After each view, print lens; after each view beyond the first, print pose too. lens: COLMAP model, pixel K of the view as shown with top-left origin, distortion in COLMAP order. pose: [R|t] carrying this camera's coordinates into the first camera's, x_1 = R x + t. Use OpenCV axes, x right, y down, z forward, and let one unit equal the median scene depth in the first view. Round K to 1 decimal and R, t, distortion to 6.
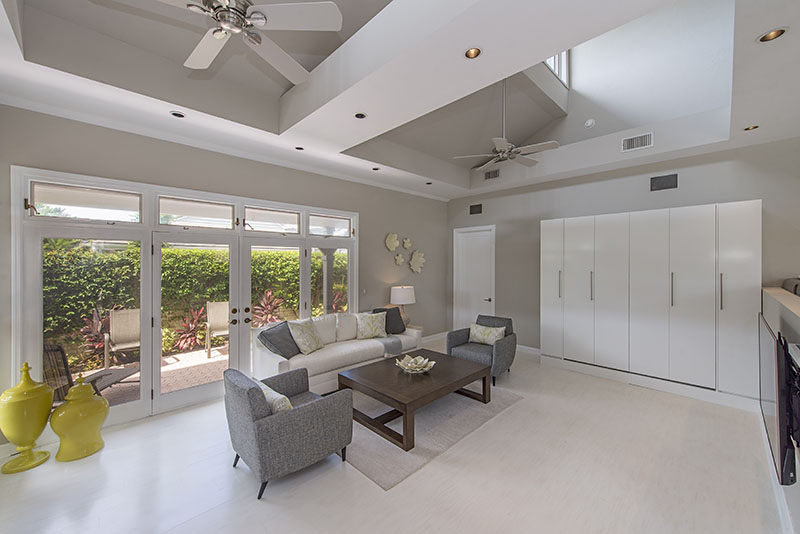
lens RADIAL K [[314.0, 0, 402.5], [0, 314.0, 262.1], [0, 0, 1]] dist [0.007623, -0.002229]
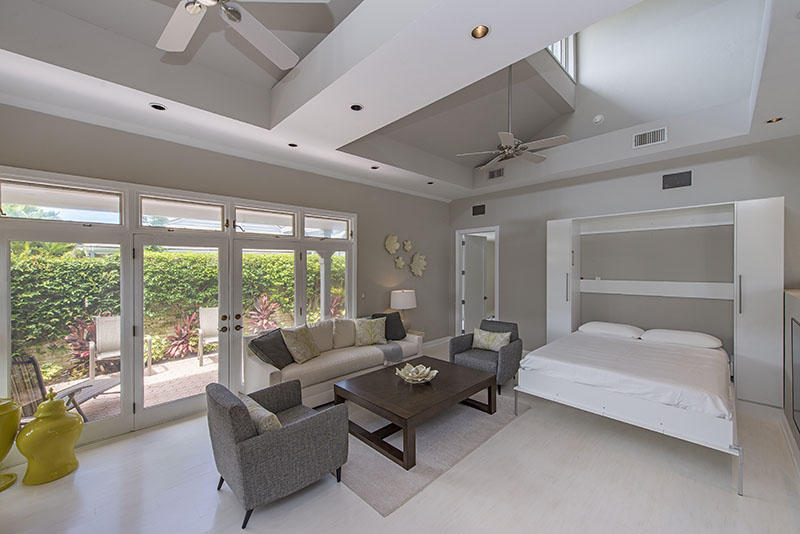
lens RADIAL K [[314.0, 0, 404.4], [0, 314.0, 264.7], [0, 0, 1]] dist [0.007623, -0.002229]
pose [[0.999990, -0.004178, 0.001818, 0.003488], [0.004180, 0.999991, -0.000866, -0.000582], [-0.001814, 0.000874, 0.999998, 0.049671]]
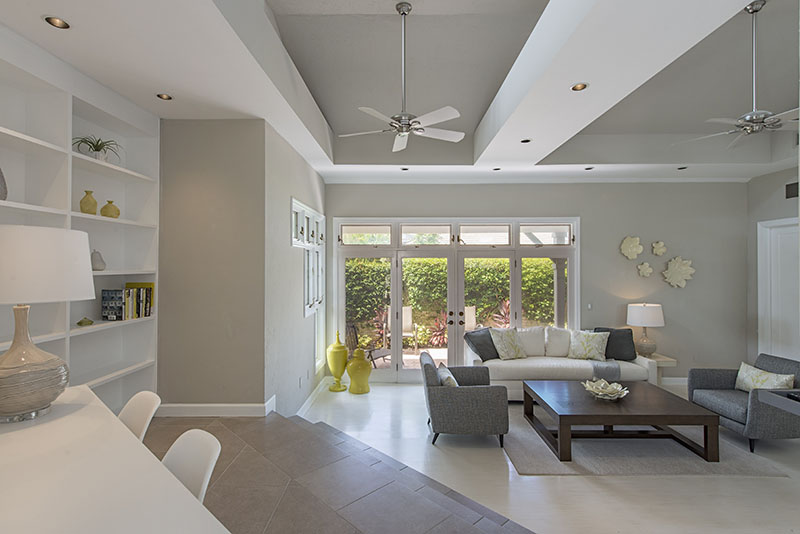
lens RADIAL K [[423.2, 0, 402.0], [0, 423.2, 264.3], [0, 0, 1]] dist [-0.007053, -0.001458]
pose [[0.702932, 0.002472, -0.711253, 0.416526], [-0.001674, 0.999997, 0.001821, -0.029509], [0.711255, -0.000089, 0.702934, -0.225738]]
